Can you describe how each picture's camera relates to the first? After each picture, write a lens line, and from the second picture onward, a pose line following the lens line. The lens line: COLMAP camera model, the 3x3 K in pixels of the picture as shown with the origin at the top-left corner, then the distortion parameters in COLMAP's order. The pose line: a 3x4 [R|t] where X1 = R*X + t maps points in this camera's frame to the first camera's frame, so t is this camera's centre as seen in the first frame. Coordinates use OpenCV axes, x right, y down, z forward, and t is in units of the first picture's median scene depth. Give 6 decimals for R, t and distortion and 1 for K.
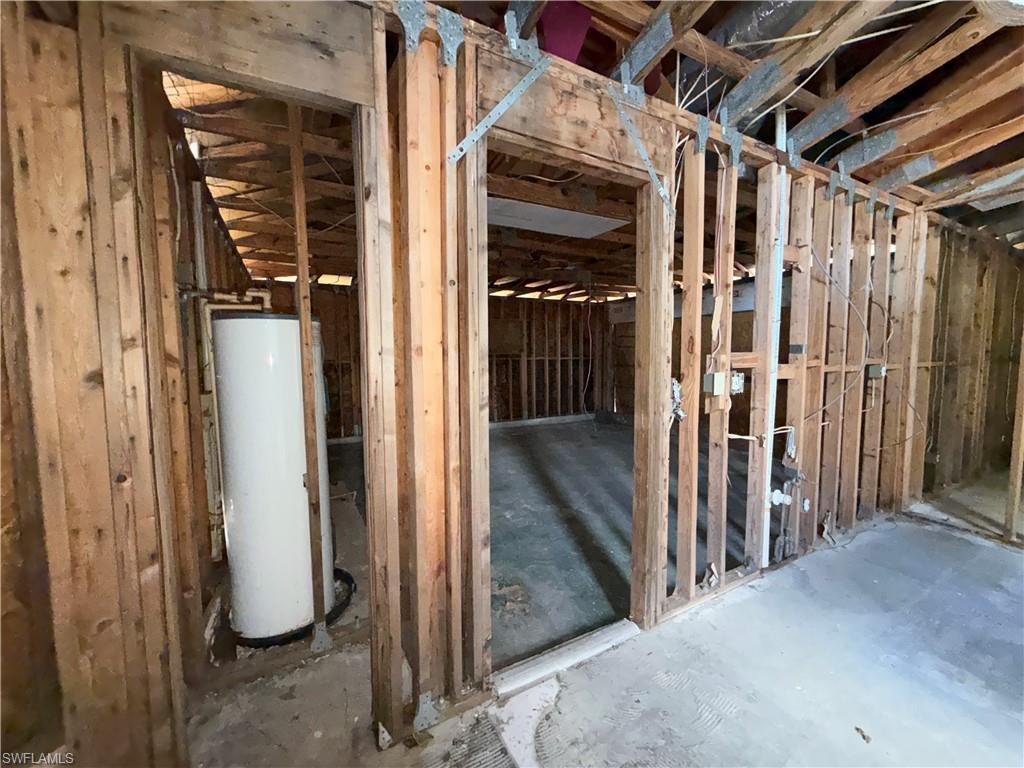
lens RADIAL K [[409.6, 0, 508.7], [0, 409.6, 382.8], [0, 0, 1]] dist [-0.000191, 0.000215]
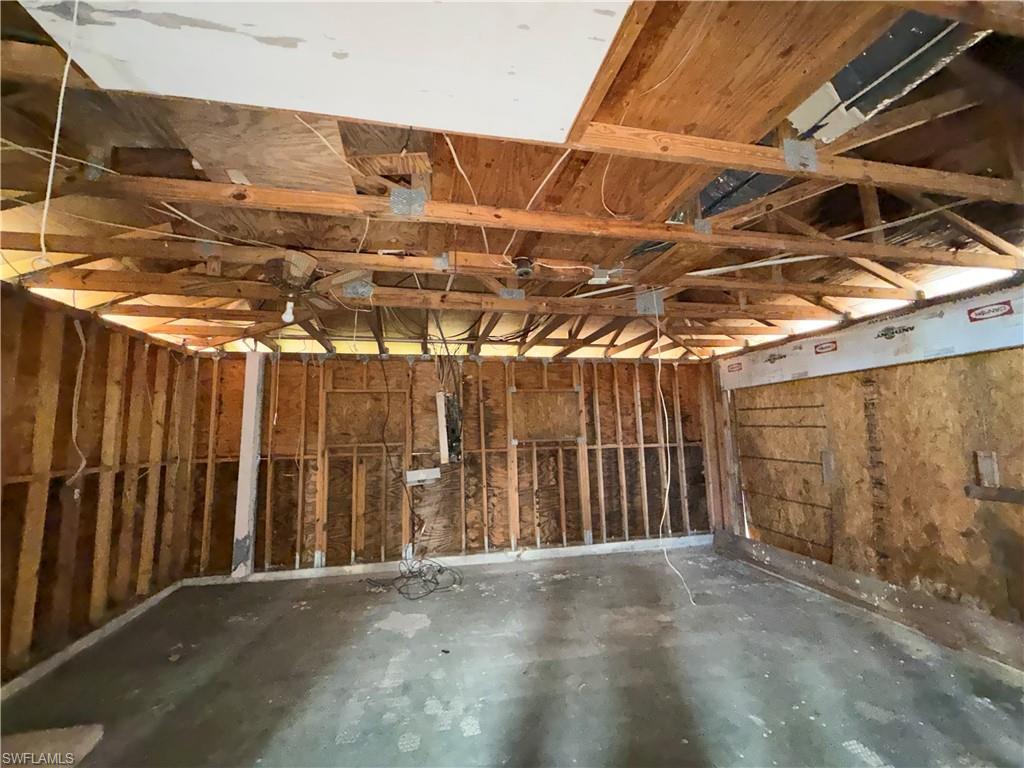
lens RADIAL K [[409.1, 0, 509.7], [0, 409.1, 382.3], [0, 0, 1]] dist [0.000575, 0.000074]
pose [[0.958639, -0.050460, -0.280114, 0.379768], [-0.003573, 0.981948, -0.189118, -0.120762], [0.284601, 0.182296, 0.941154, 1.079678]]
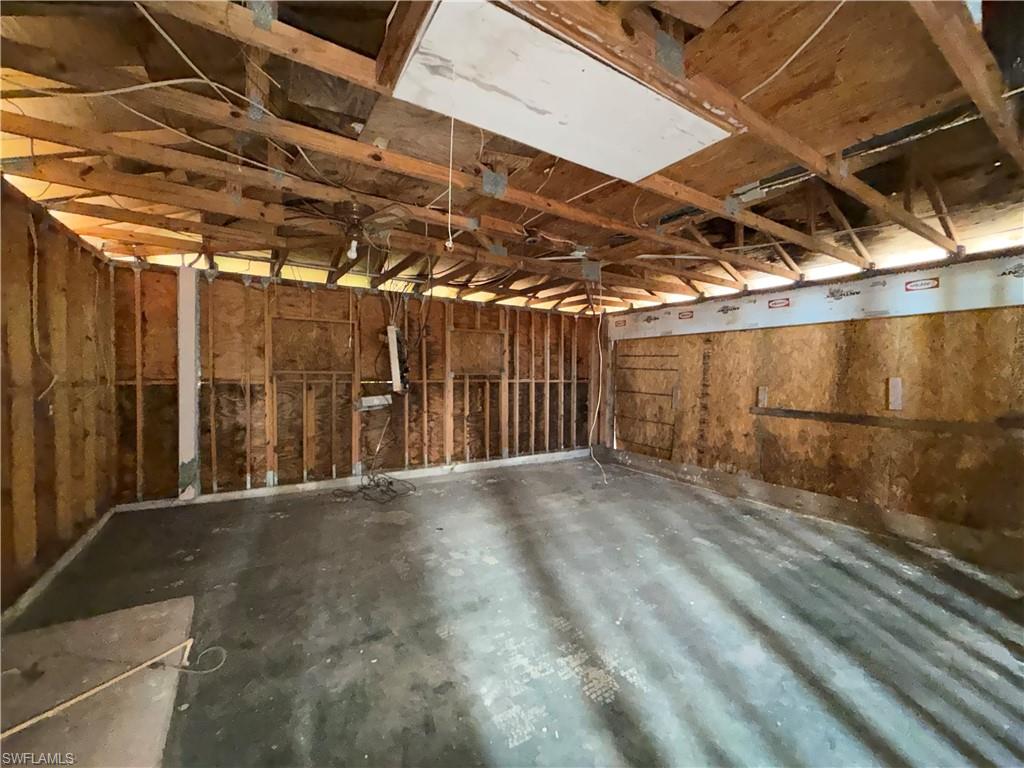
lens RADIAL K [[409.6, 0, 508.7], [0, 409.6, 382.8], [0, 0, 1]] dist [-0.000191, 0.000215]
pose [[0.997717, 0.016939, 0.065377, -0.022000], [-0.013895, 0.998810, -0.046740, -0.060798], [-0.066091, 0.045725, 0.996765, 0.700782]]
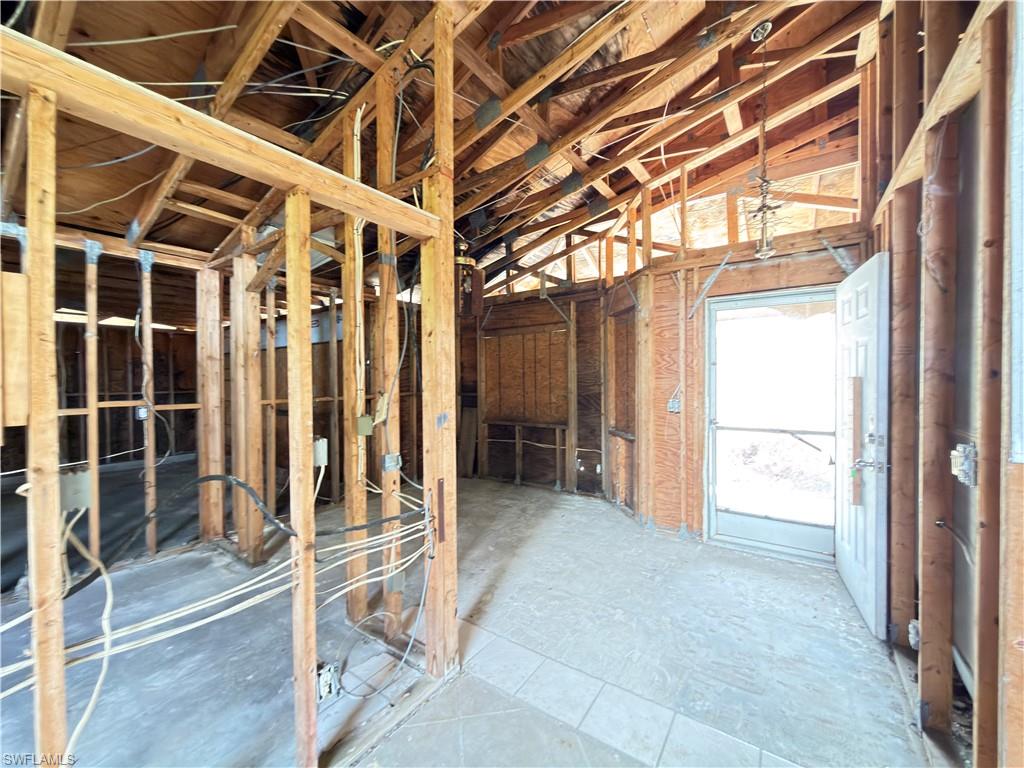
lens RADIAL K [[411.9, 0, 512.0], [0, 411.9, 386.1], [0, 0, 1]] dist [0.000023, 0.000005]
pose [[0.891697, -0.009978, 0.452523, 1.580000], [0.035613, 0.998204, -0.048166, -0.014235], [-0.451230, 0.059065, 0.890451, -0.466770]]
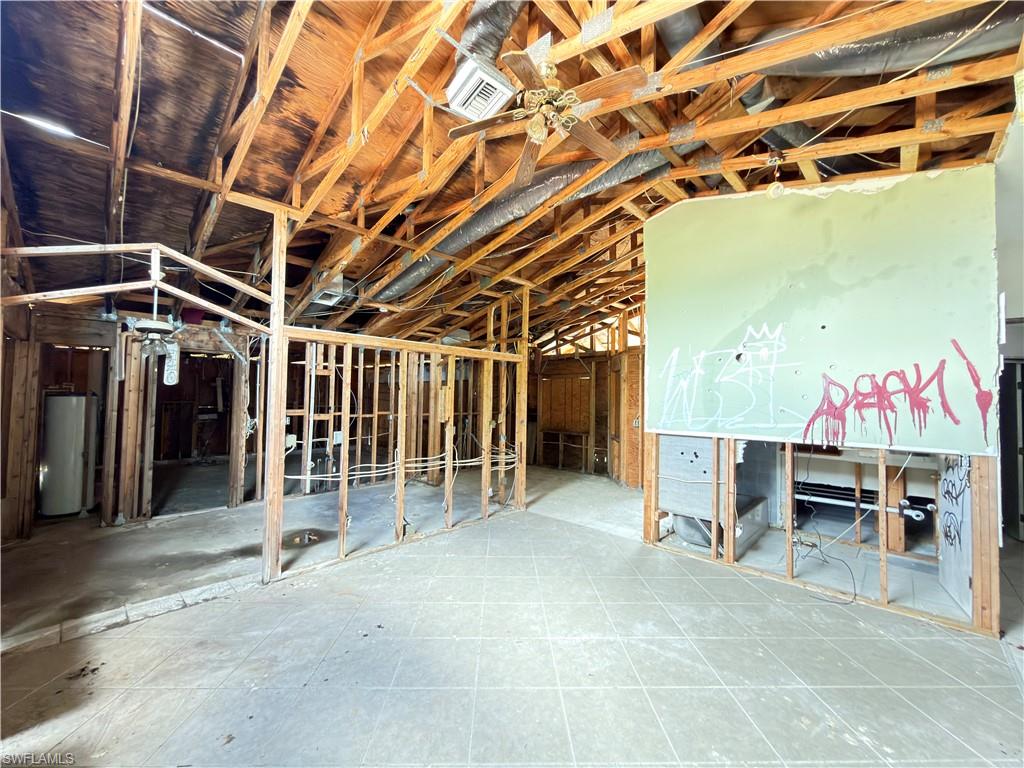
lens RADIAL K [[409.1, 0, 509.7], [0, 409.1, 382.3], [0, 0, 1]] dist [0.000575, 0.000074]
pose [[0.952780, 0.034746, 0.301666, 1.041934], [-0.002068, 0.994151, -0.107977, 0.033742], [-0.303654, 0.102254, 0.947279, -1.898810]]
